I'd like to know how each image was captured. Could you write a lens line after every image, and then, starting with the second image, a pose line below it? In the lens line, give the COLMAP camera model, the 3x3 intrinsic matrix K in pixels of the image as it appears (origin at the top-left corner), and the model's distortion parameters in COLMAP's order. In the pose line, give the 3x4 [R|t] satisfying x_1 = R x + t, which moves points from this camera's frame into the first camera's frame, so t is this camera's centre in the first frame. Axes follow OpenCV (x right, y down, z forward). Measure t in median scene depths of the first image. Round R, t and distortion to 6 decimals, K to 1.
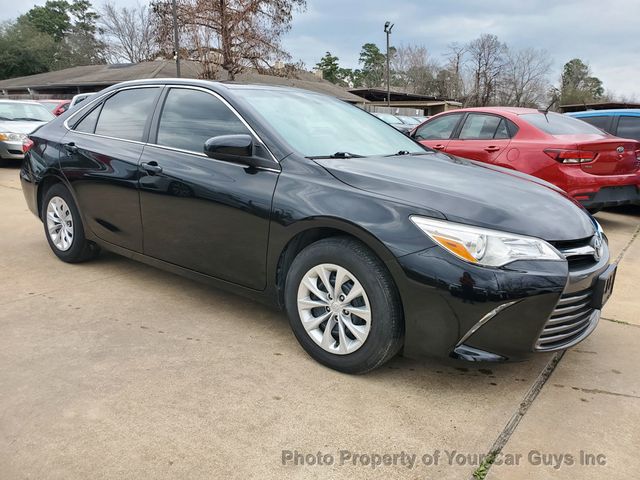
lens RADIAL K [[492.5, 0, 320.0], [0, 492.5, 240.0], [0, 0, 1]] dist [-0.001330, 0.027492]
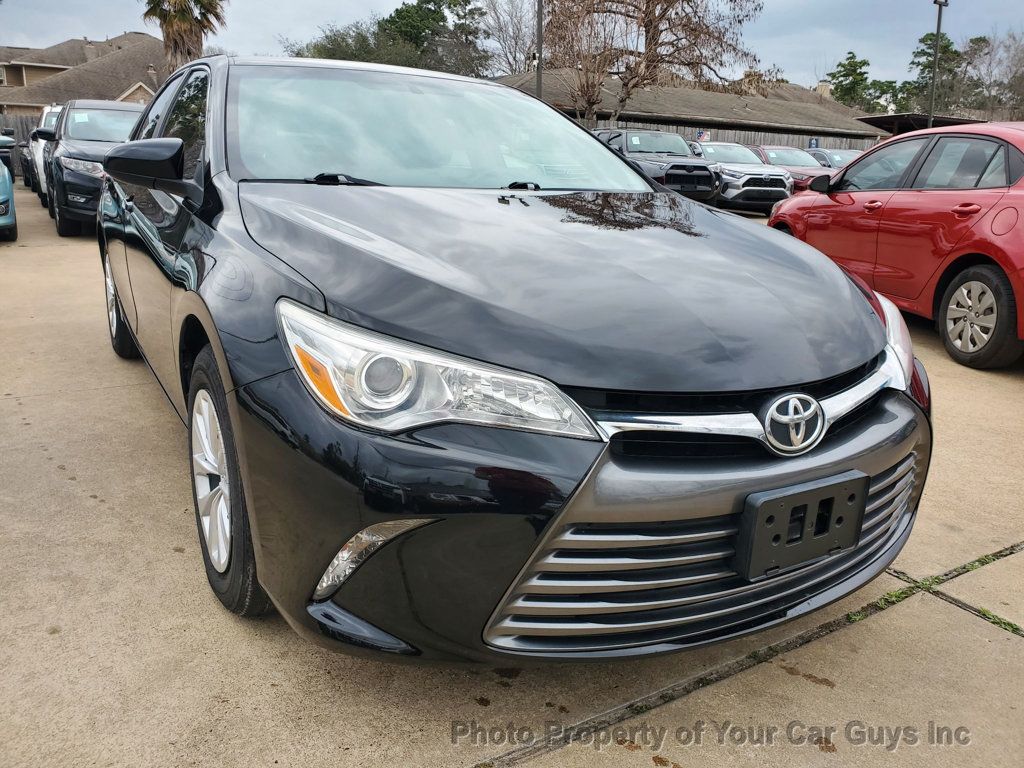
lens RADIAL K [[788.0, 0, 512.0], [0, 788.0, 384.0], [0, 0, 1]] dist [-0.001330, 0.027492]
pose [[0.934799, 0.104211, -0.339544, 0.094841], [-0.095332, 0.994526, 0.042776, -0.003219], [0.342143, -0.007617, 0.939617, 0.057532]]
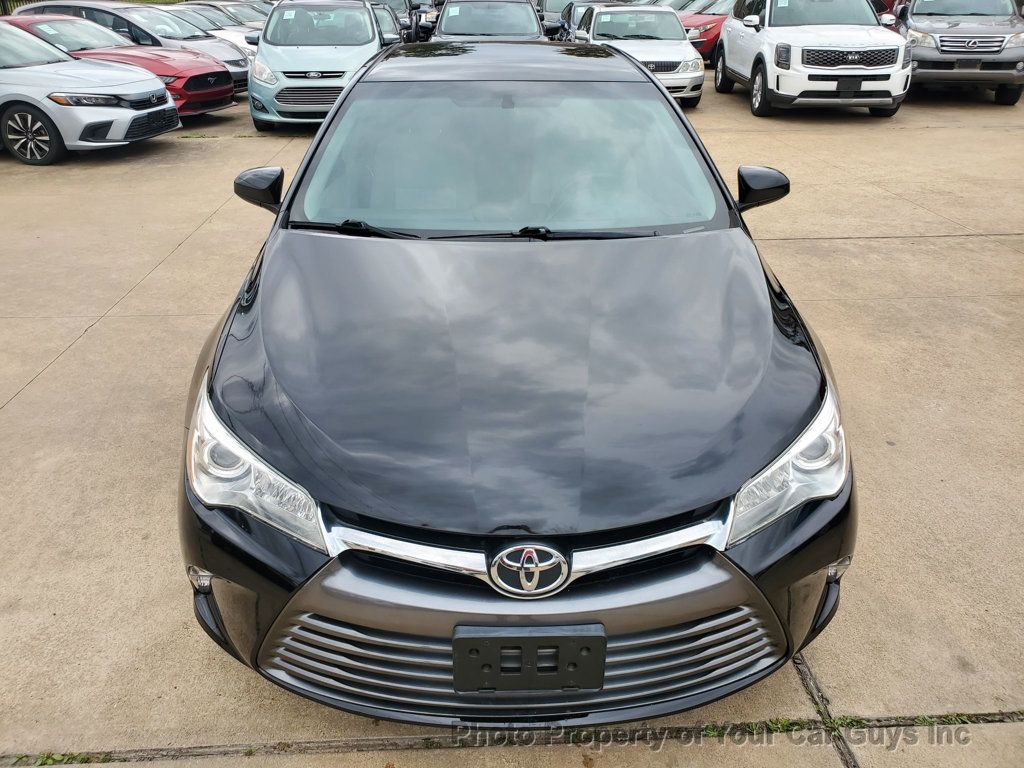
lens RADIAL K [[773.1, 0, 512.0], [0, 773.1, 384.0], [0, 0, 1]] dist [0.024879, -0.003255]
pose [[0.653503, 0.312159, -0.689558, 0.161758], [-0.166073, 0.947935, 0.271735, -0.052269], [0.738480, -0.063063, 0.671320, 0.094931]]
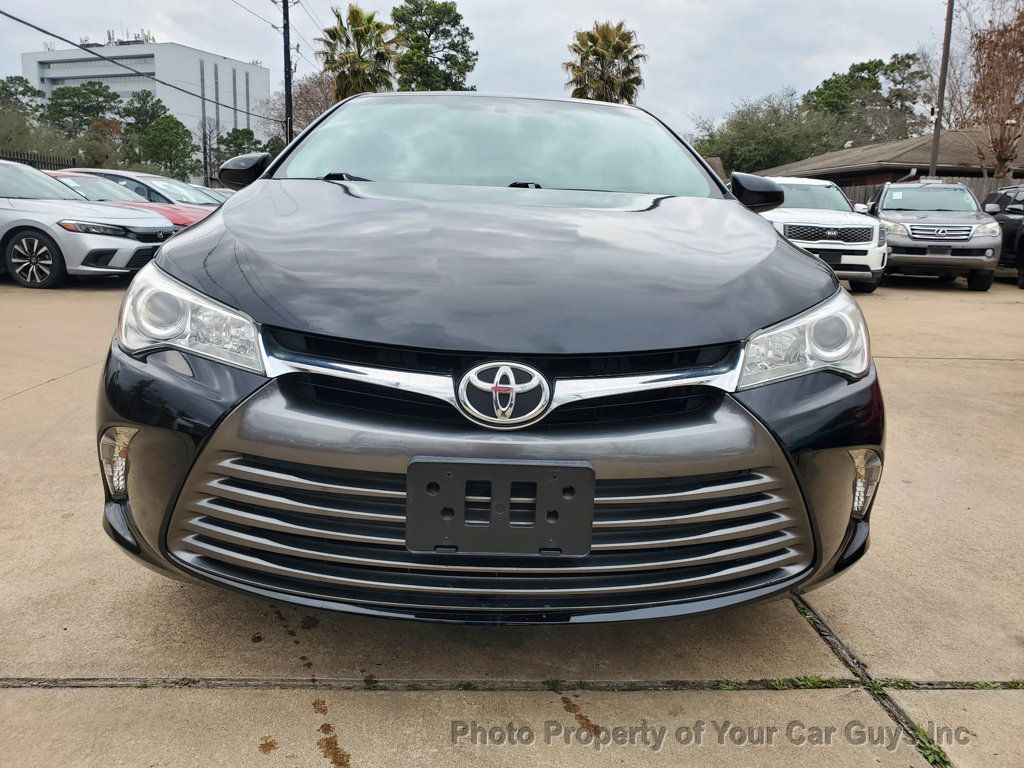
lens RADIAL K [[788.0, 0, 512.0], [0, 788.0, 384.0], [0, 0, 1]] dist [-0.001330, 0.027492]
pose [[0.654903, 0.157686, -0.739079, 0.165415], [-0.201151, 0.979081, 0.030651, -0.001382], [0.728451, 0.128592, 0.672921, 0.106582]]
